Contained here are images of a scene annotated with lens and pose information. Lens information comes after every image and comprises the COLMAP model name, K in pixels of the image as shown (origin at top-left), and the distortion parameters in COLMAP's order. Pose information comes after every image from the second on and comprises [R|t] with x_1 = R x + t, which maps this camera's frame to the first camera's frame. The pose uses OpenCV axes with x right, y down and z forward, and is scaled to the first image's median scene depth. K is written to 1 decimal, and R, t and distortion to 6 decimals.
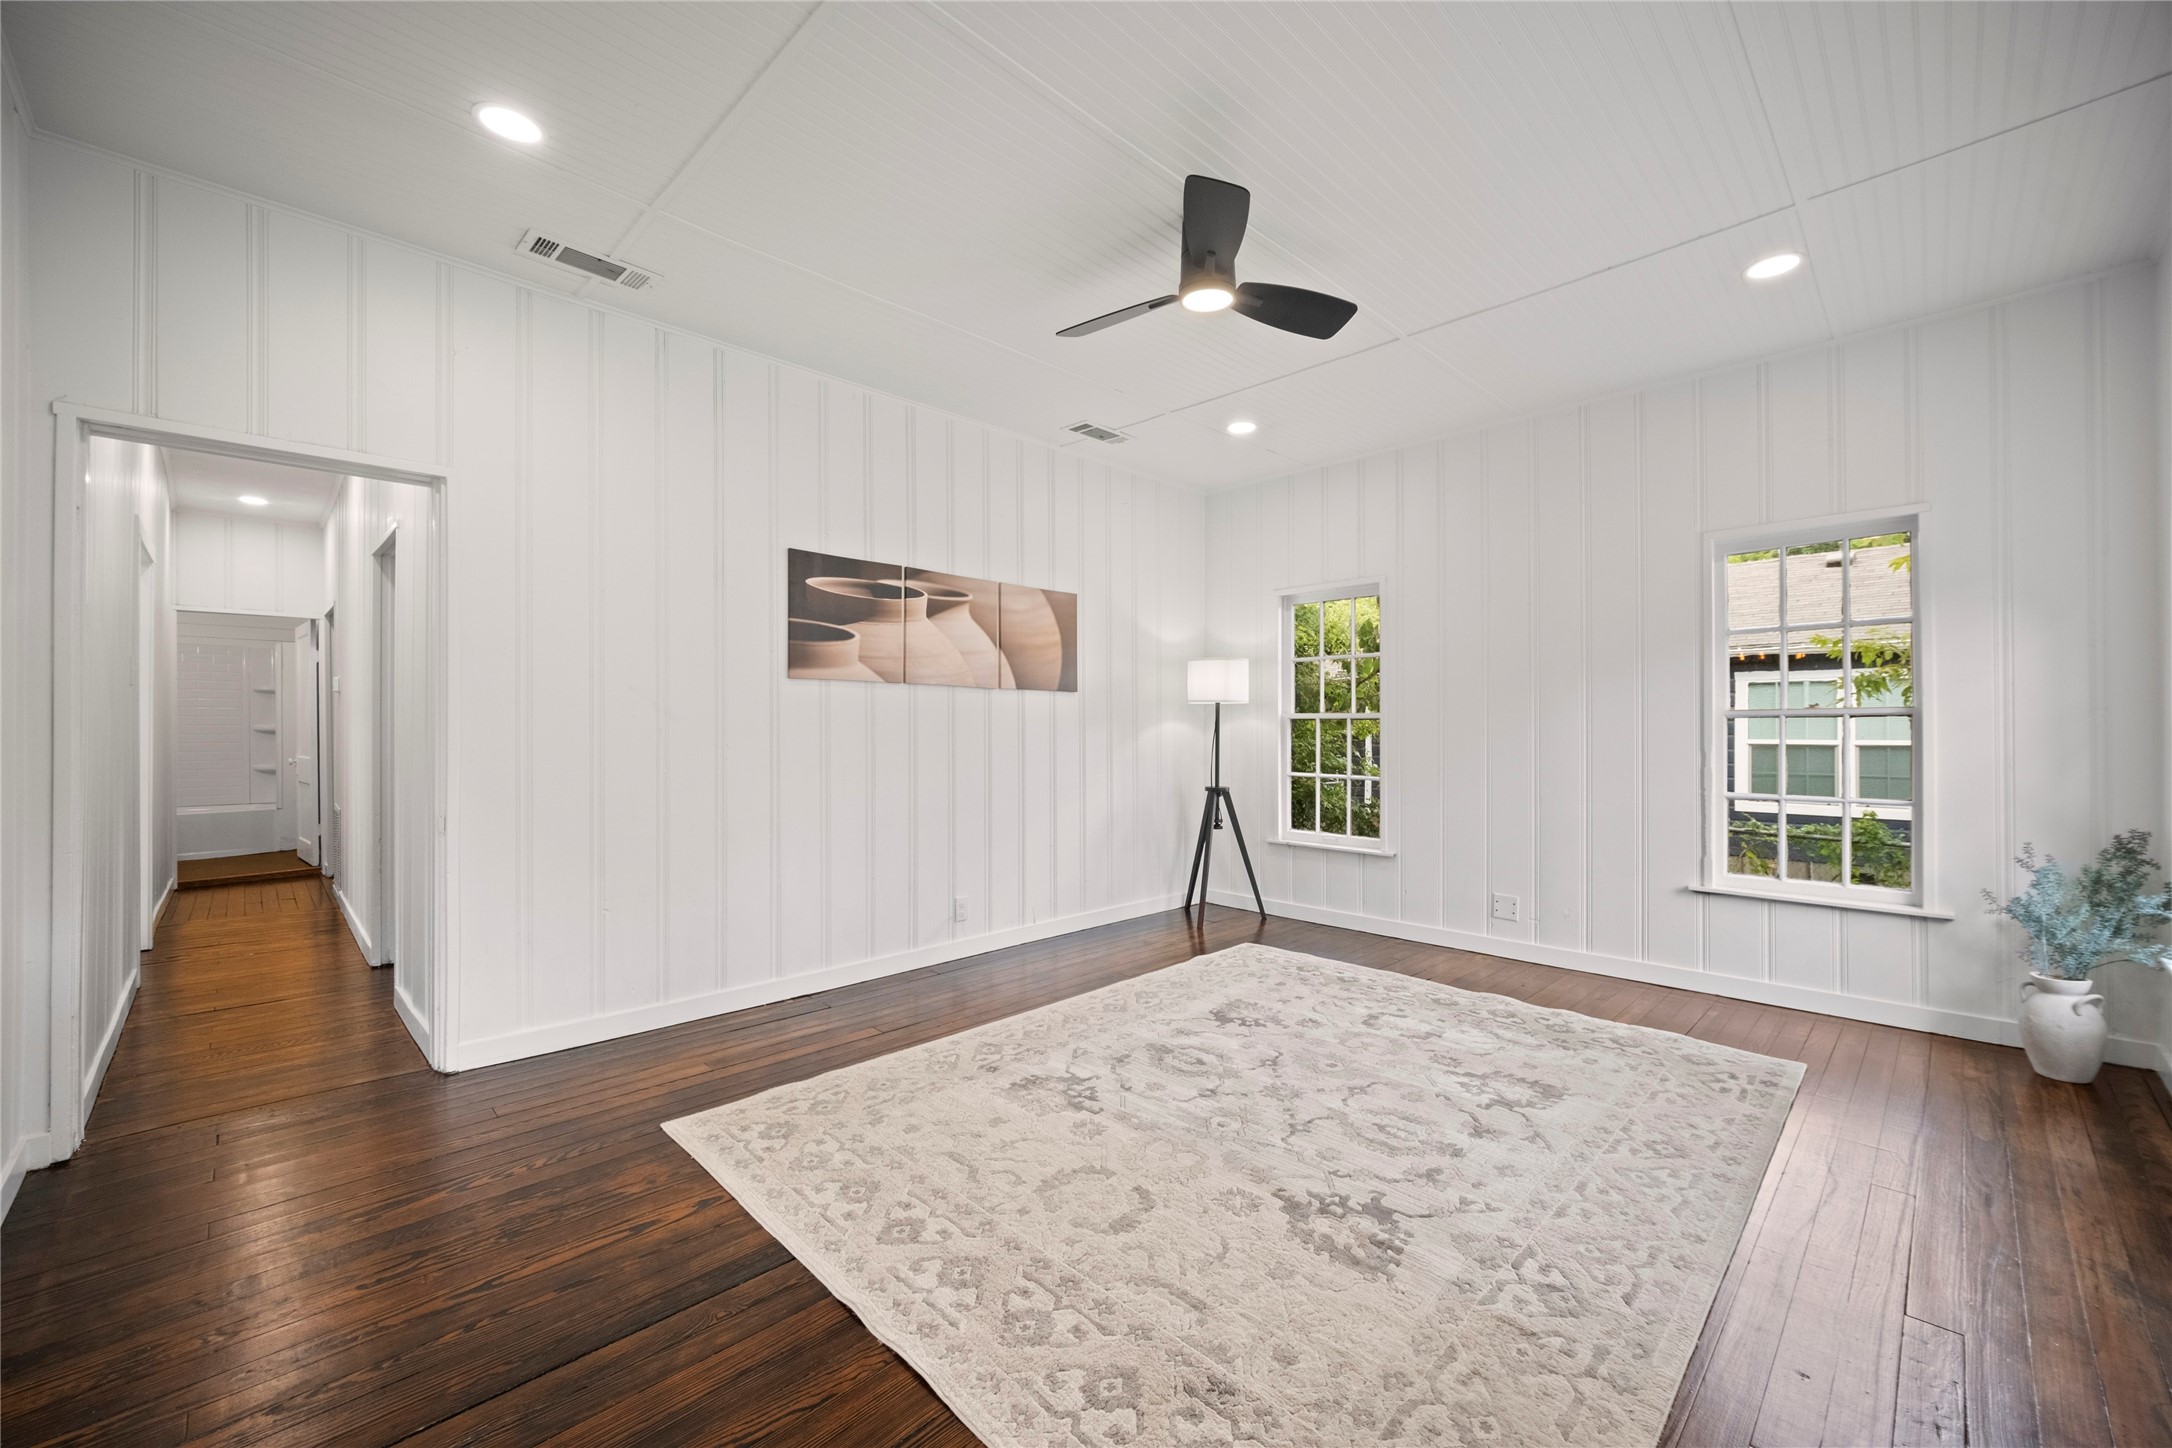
lens RADIAL K [[860.4, 0, 1076.3], [0, 860.4, 727.2], [0, 0, 1]] dist [0.001309, -0.000359]
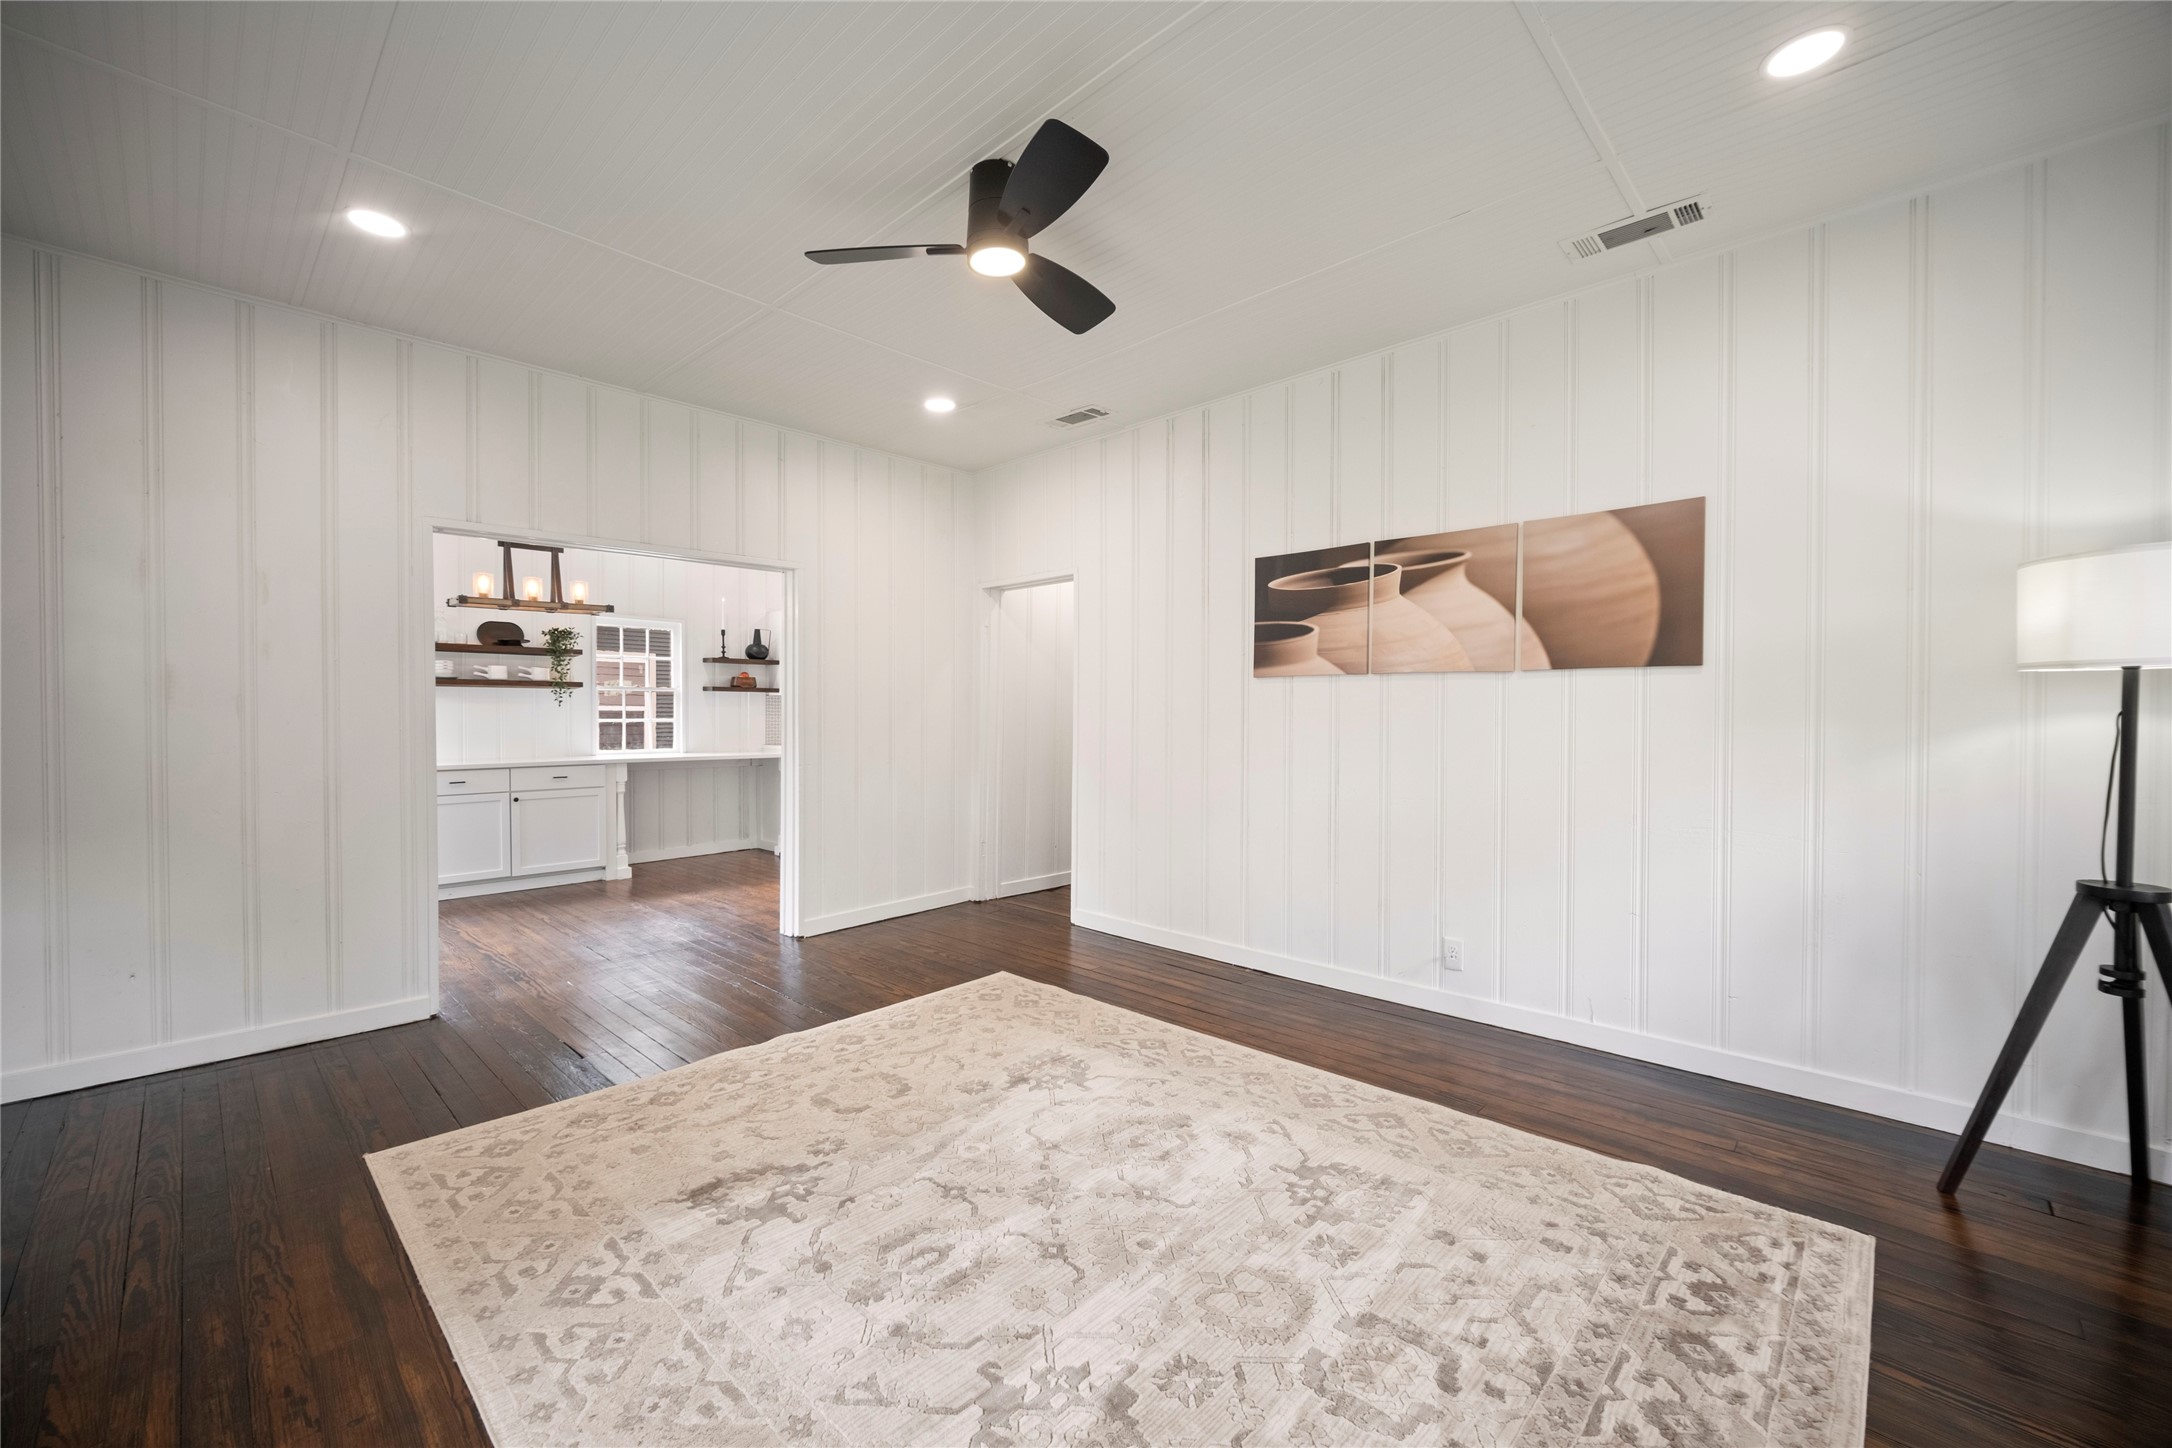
lens RADIAL K [[859.2, 0, 1076.7], [0, 859.2, 726.7], [0, 0, 1]] dist [-0.007487, -0.000140]
pose [[0.033169, 0.012287, -0.999374, 0.807422], [-0.001867, 0.999923, 0.012232, -0.007740], [0.999448, 0.001460, 0.033189, 0.793008]]
